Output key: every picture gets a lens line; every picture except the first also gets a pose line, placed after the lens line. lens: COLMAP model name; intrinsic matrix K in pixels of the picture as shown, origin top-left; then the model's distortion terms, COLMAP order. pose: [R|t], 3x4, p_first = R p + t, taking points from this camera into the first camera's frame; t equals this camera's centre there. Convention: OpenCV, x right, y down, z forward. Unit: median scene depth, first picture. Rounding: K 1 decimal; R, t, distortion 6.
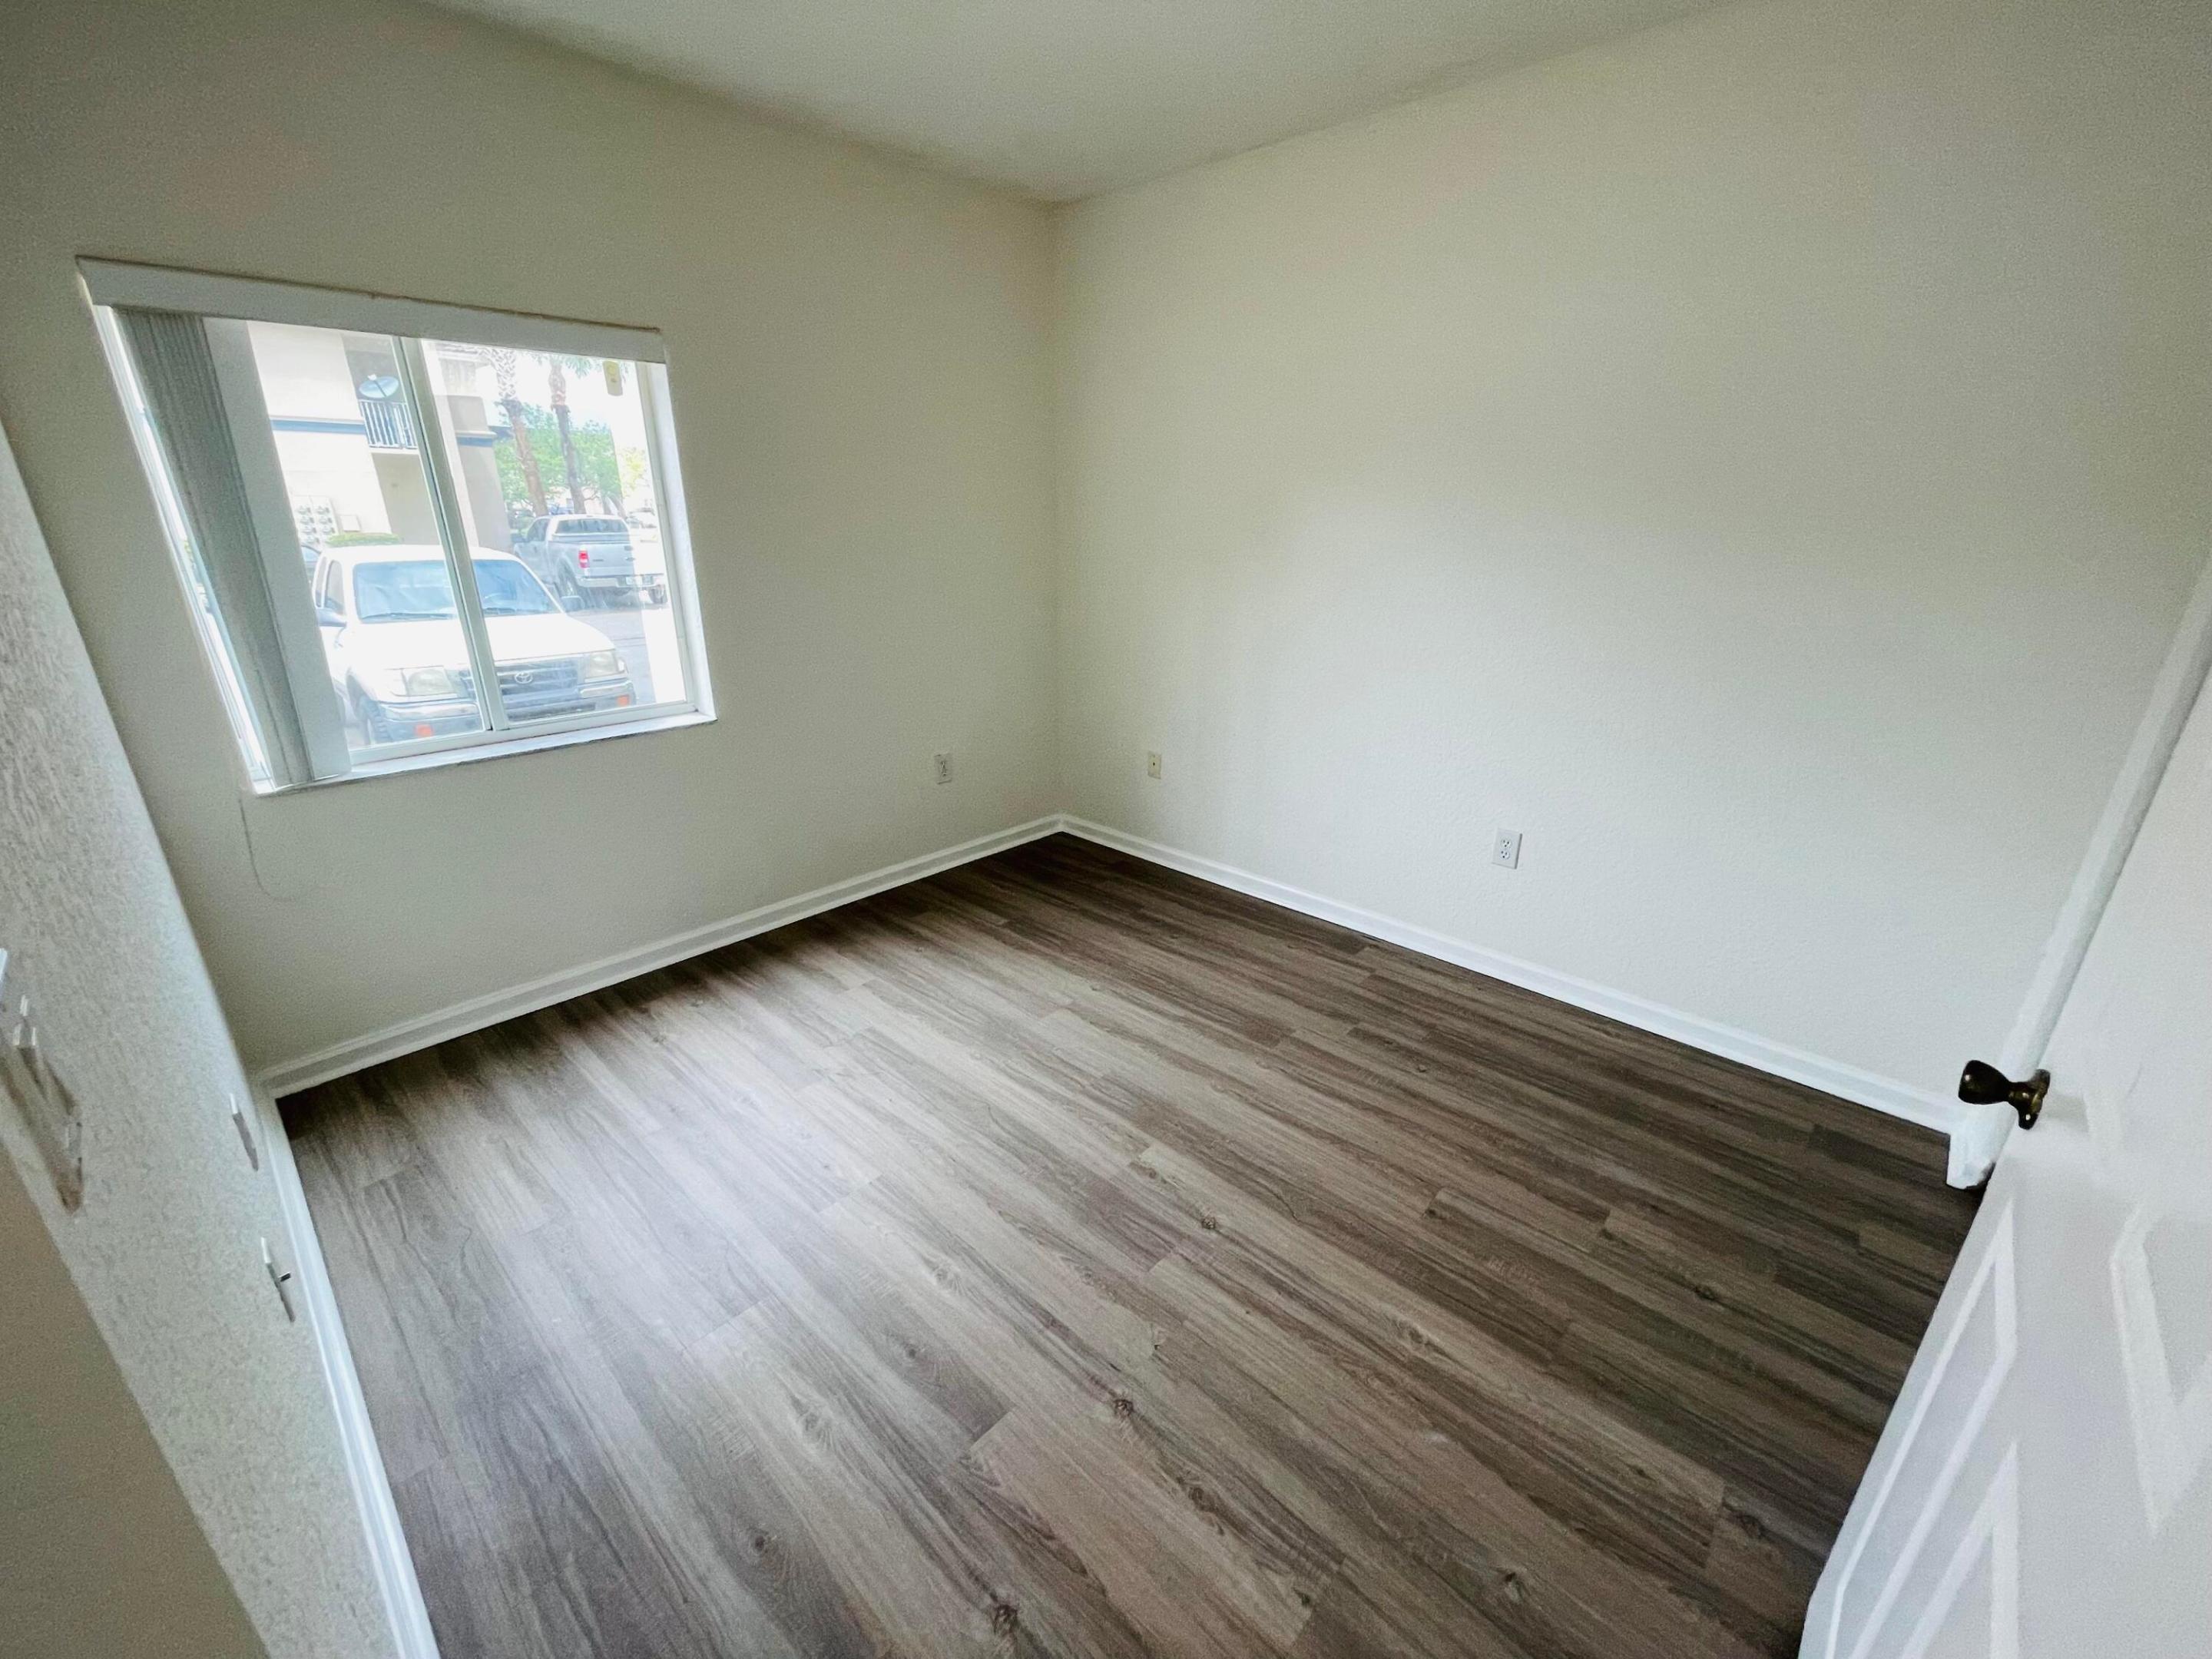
lens RADIAL K [[901.5, 0, 1102.1], [0, 901.5, 834.7], [0, 0, 1]] dist [-0.008322, 0.000813]
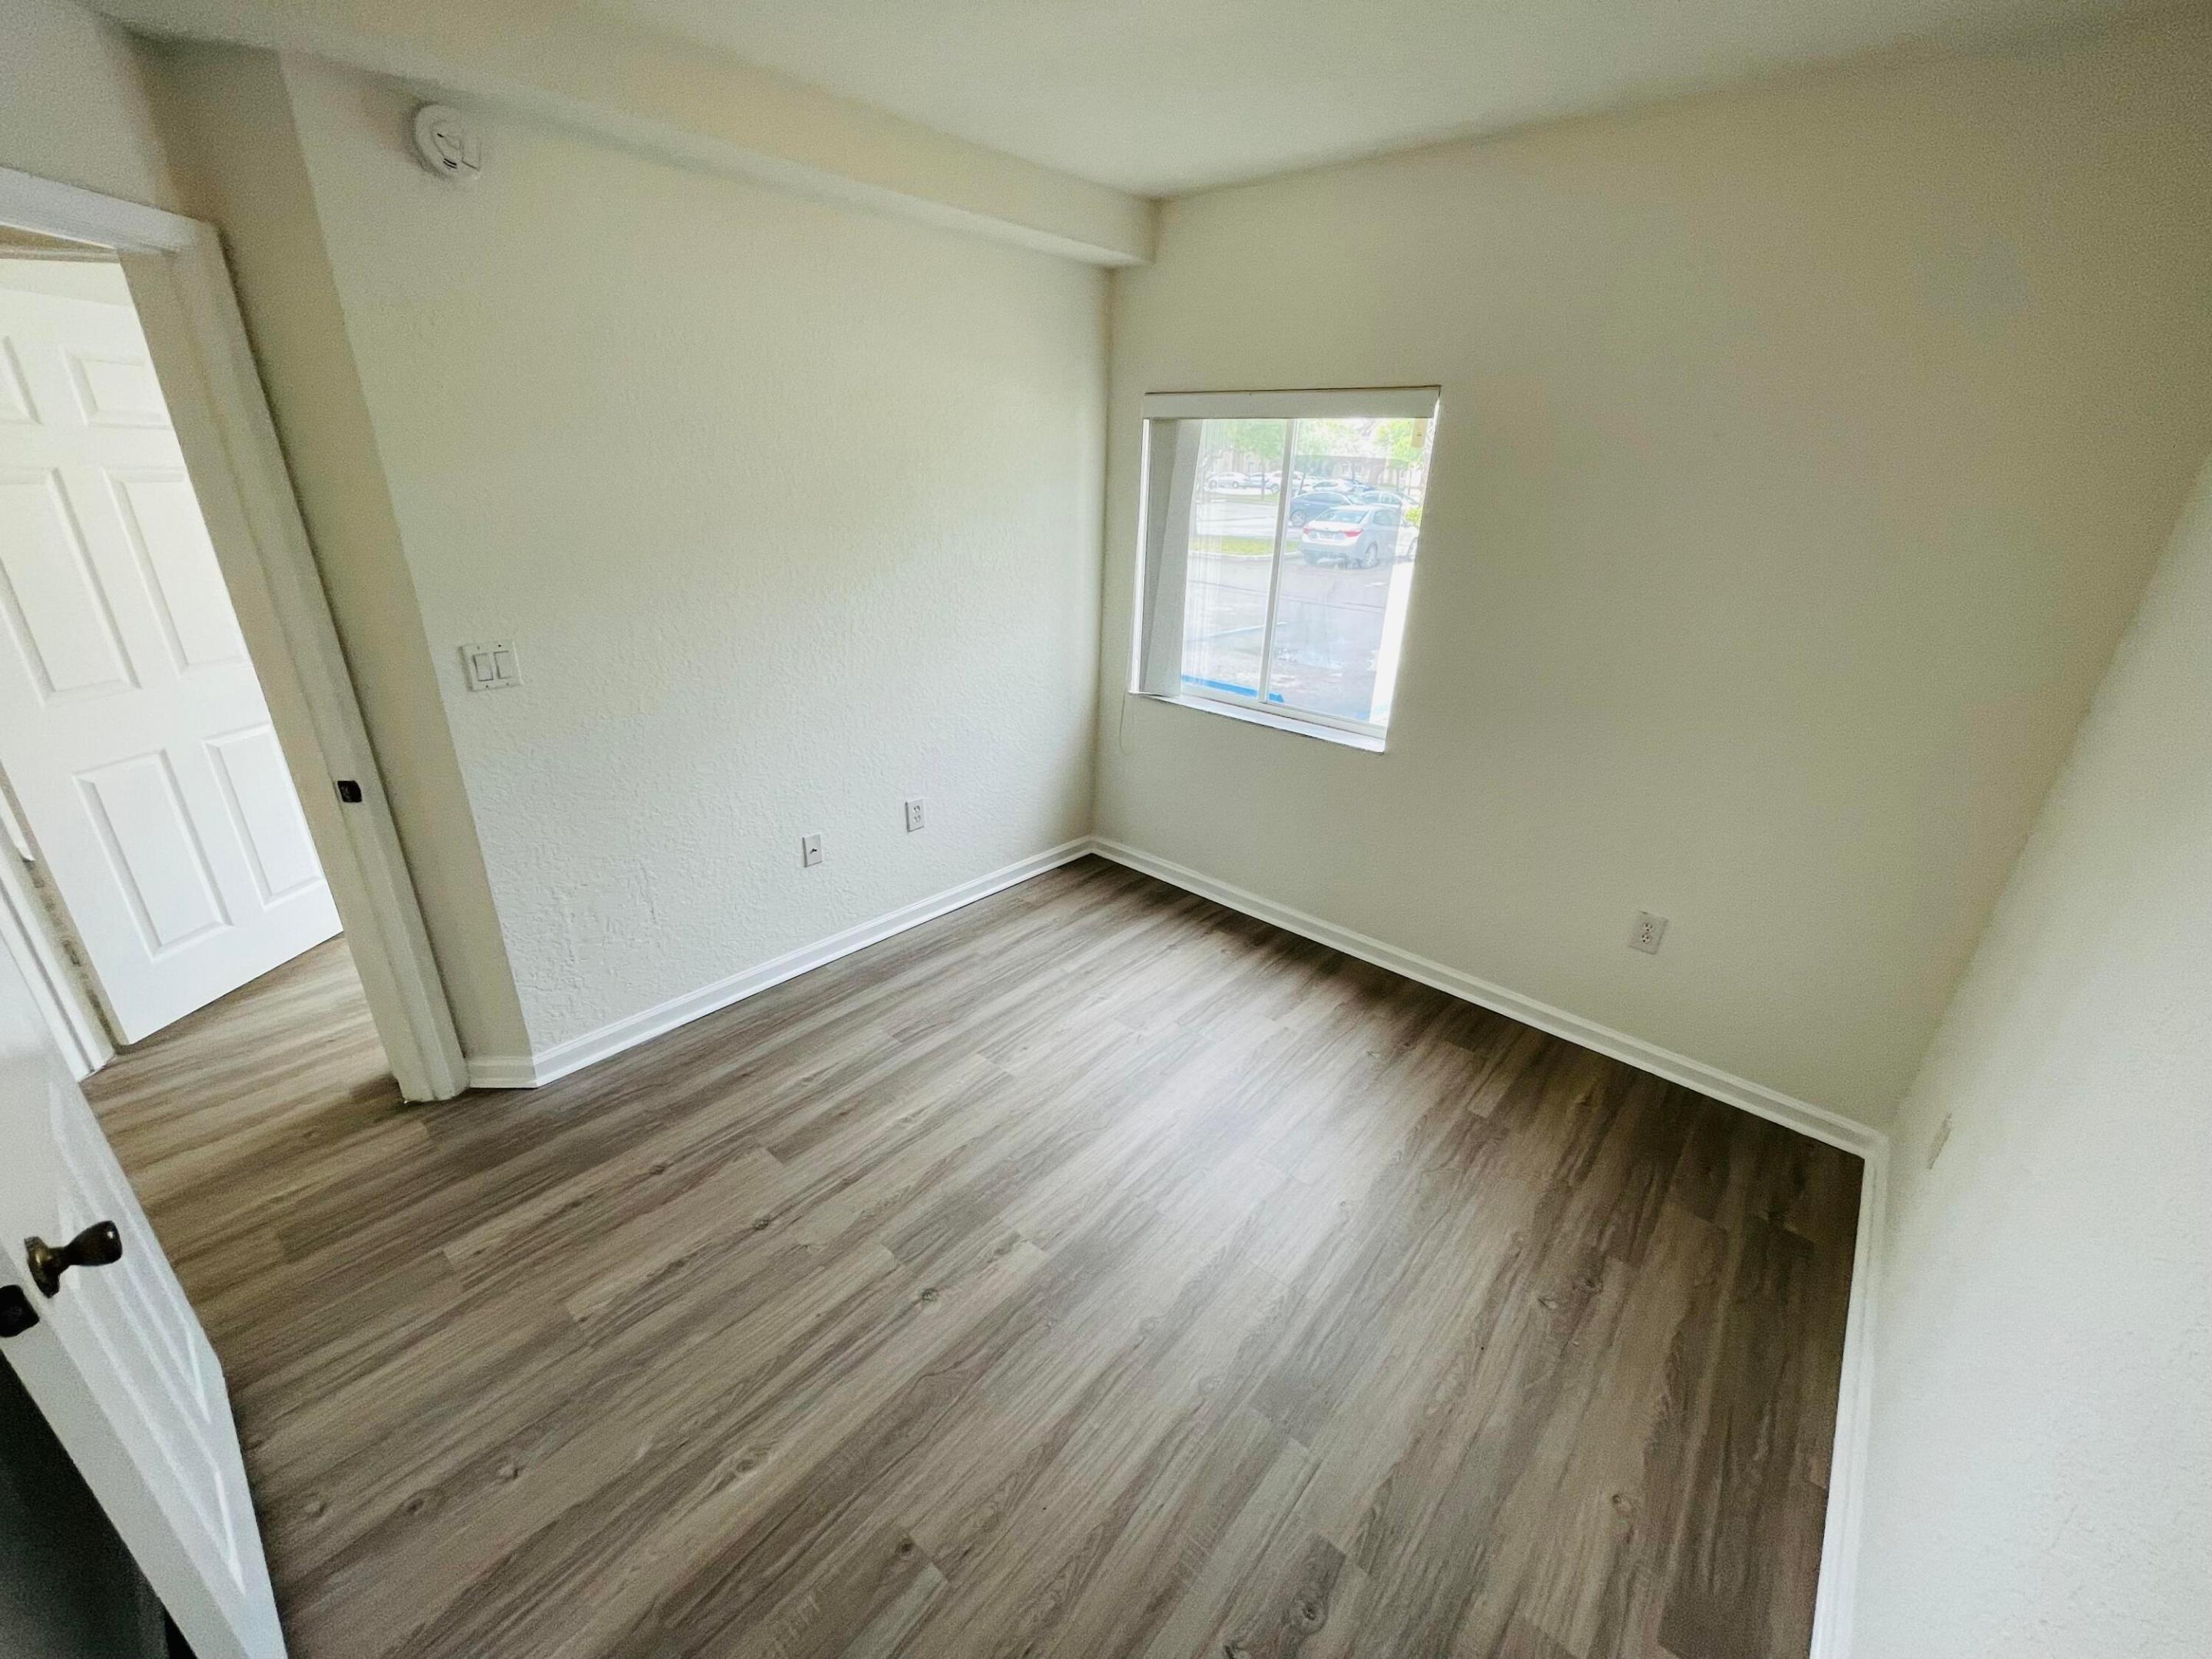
lens RADIAL K [[892.9, 0, 1099.0], [0, 892.9, 830.3], [0, 0, 1]] dist [-0.003540, 0.001357]
pose [[0.030744, 0.383714, -0.922940, 0.730625], [-0.373392, 0.860935, 0.345497, -0.375523], [0.927164, 0.333996, 0.169745, 0.713107]]
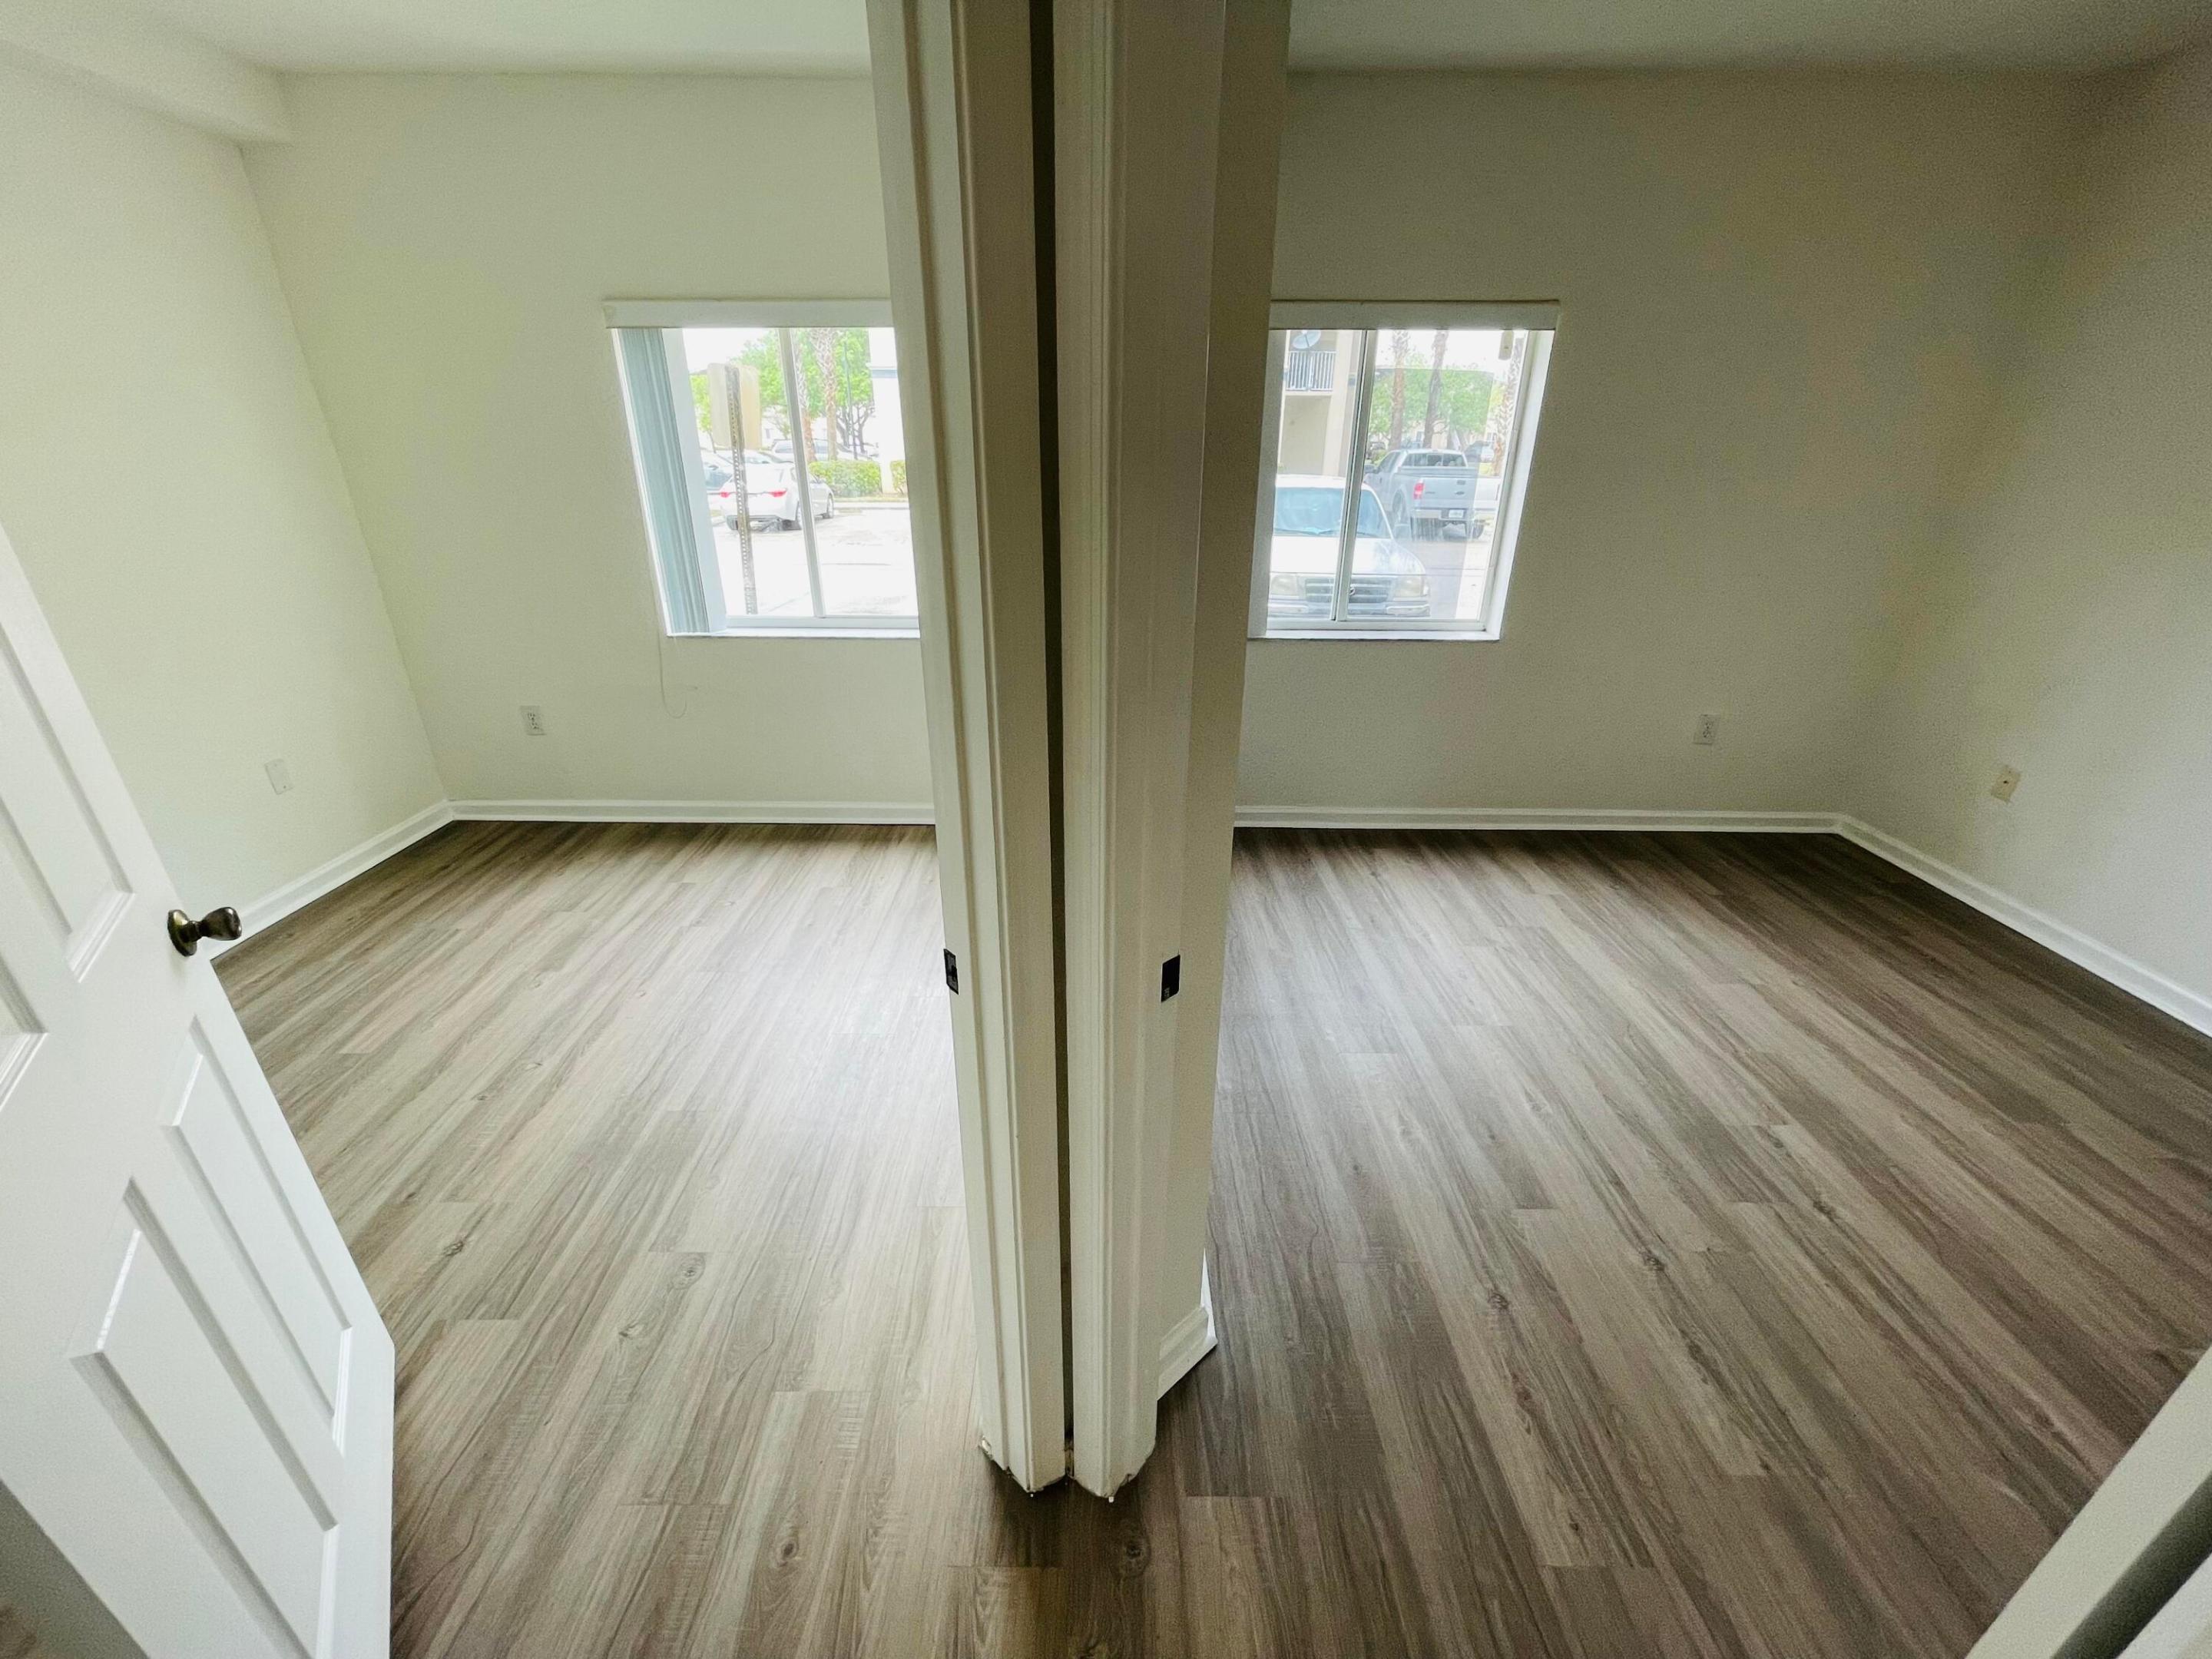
lens RADIAL K [[900.7, 0, 1097.0], [0, 900.7, 828.1], [0, 0, 1]] dist [0.000811, 0.000564]
pose [[0.679751, 0.293563, -0.672130, 0.102784], [-0.254481, 0.953875, 0.159253, 0.066809], [0.687879, 0.062792, 0.723104, -0.255548]]
